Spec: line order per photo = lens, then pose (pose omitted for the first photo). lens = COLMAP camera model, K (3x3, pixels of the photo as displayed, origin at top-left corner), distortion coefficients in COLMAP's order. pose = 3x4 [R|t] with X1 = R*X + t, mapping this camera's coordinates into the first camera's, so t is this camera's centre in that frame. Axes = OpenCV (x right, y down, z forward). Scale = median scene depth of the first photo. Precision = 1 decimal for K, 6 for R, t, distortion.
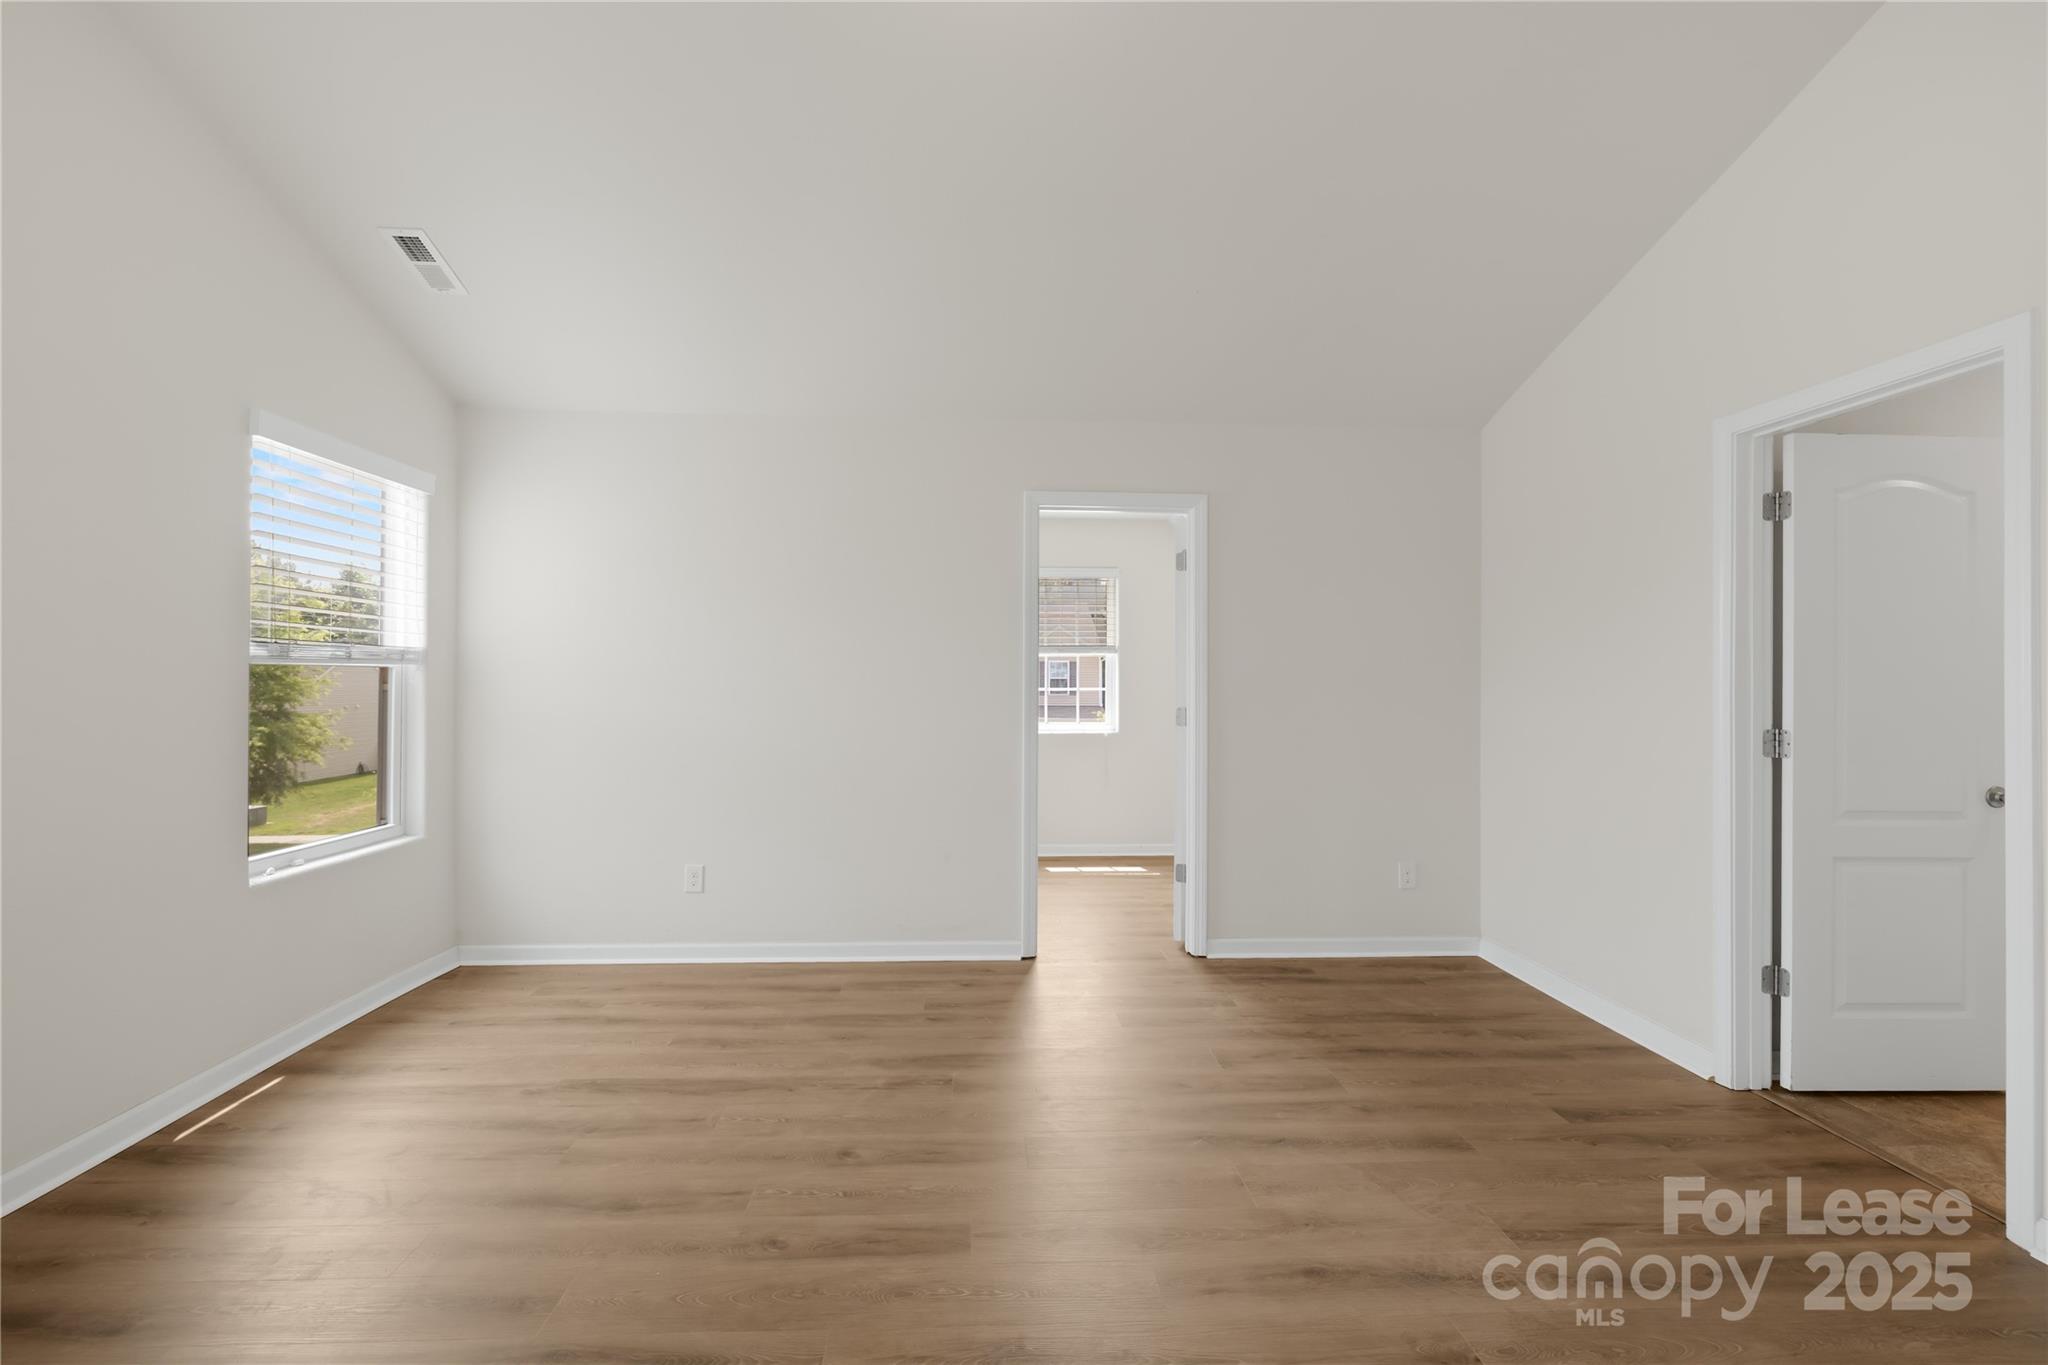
lens RADIAL K [[862.6, 0, 1023.6], [0, 862.6, 692.8], [0, 0, 1]] dist [0.000073, -0.001262]
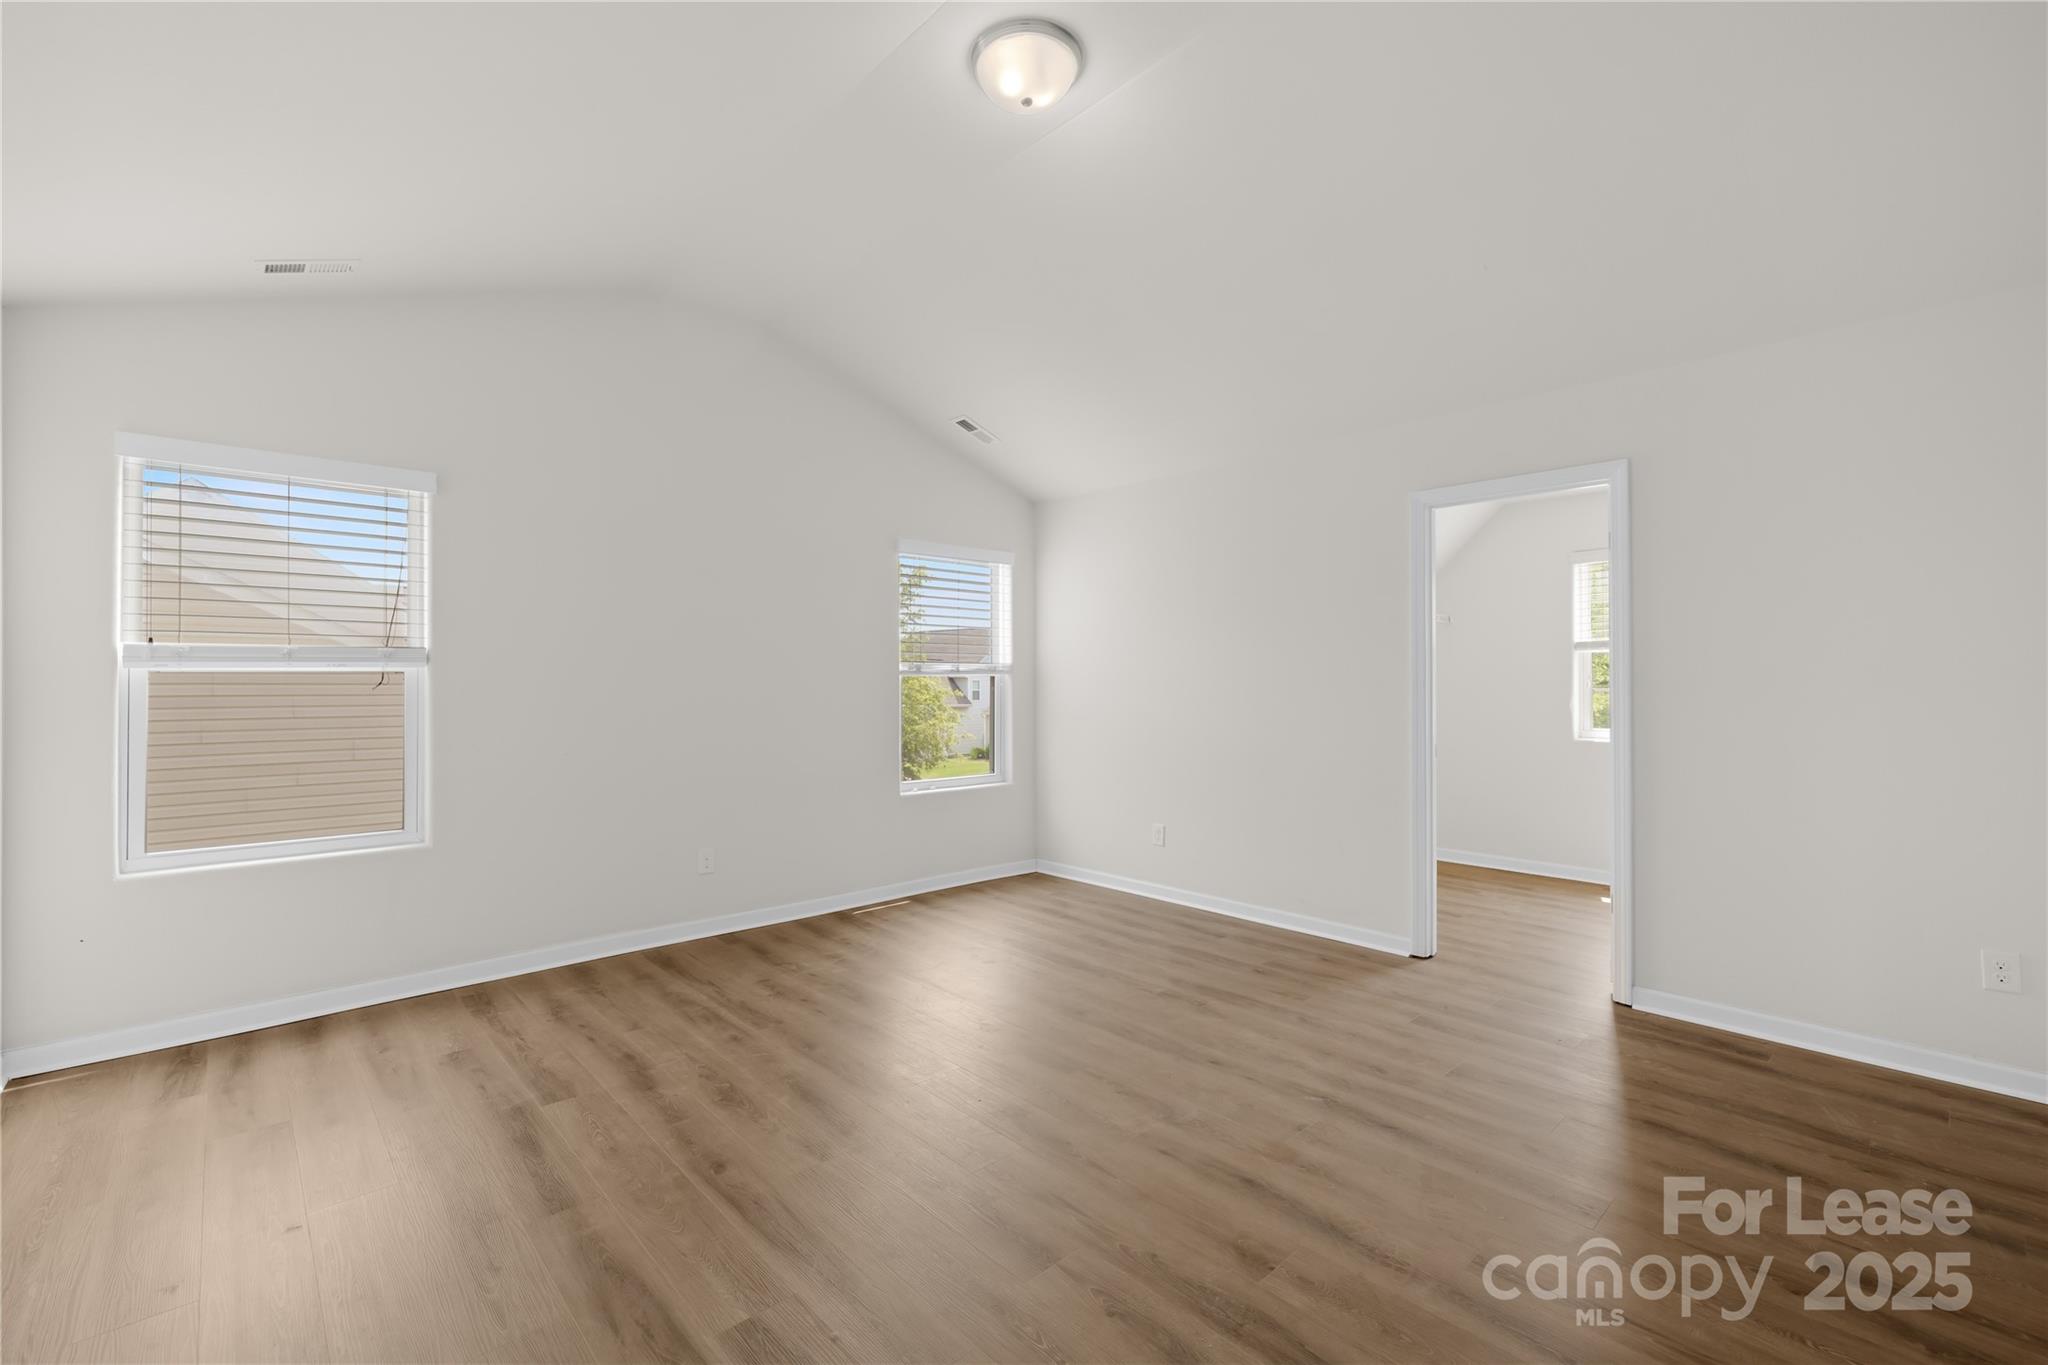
lens RADIAL K [[866.4, 0, 1017.7], [0, 866.4, 691.5], [0, 0, 1]] dist [0.000340, 0.000399]
pose [[0.639177, 0.000396, -0.769060, 0.540898], [-0.002419, 0.999996, -0.001496, 0.001277], [0.769056, 0.002817, 0.639175, -0.003366]]
